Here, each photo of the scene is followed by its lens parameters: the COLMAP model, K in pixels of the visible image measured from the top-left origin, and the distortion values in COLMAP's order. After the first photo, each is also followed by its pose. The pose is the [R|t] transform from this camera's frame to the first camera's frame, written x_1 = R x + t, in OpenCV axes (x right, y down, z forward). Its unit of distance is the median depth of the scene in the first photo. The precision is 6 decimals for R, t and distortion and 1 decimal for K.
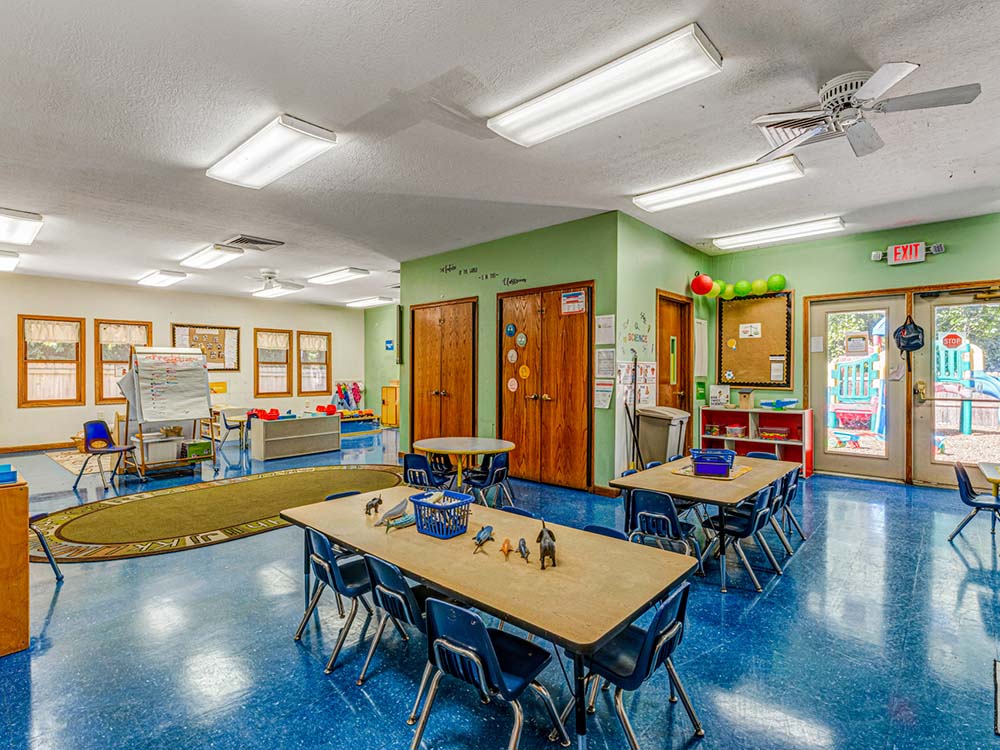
lens RADIAL K [[495.1, 0, 503.8], [0, 495.1, 374.2], [0, 0, 1]] dist [-0.005148, -0.000013]
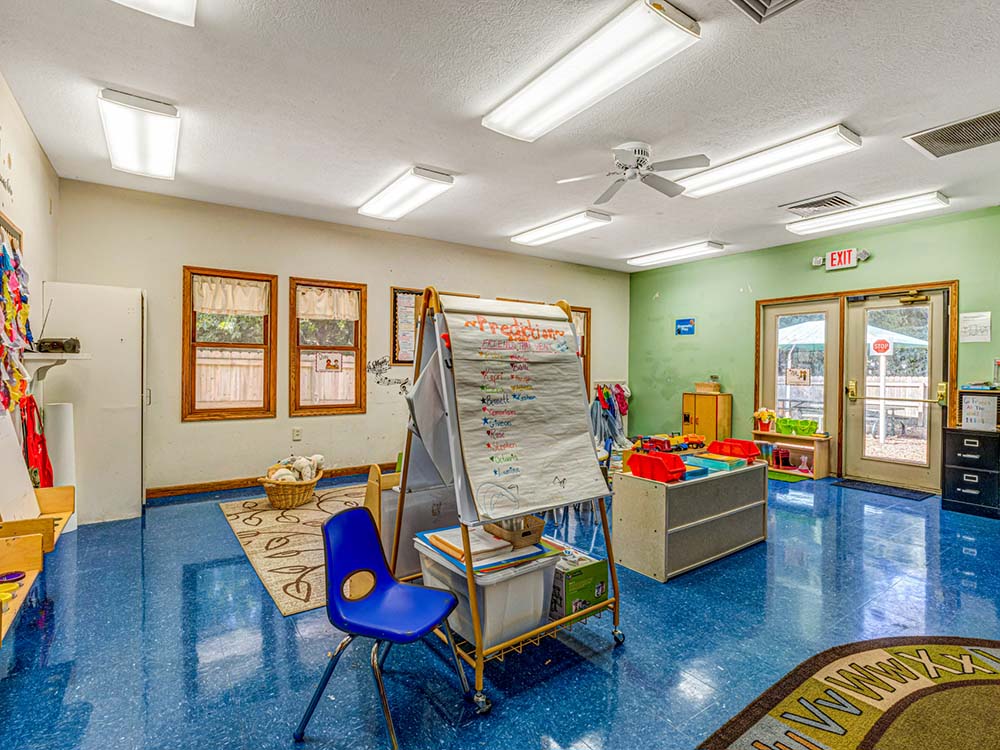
lens RADIAL K [[495.1, 0, 503.2], [0, 495.1, 372.2], [0, 0, 1]] dist [-0.005148, -0.000013]
pose [[0.974117, 0.016398, -0.225448, -0.434570], [-0.015359, 0.999862, 0.006362, -0.001573], [0.225521, -0.002735, 0.974234, 0.463966]]
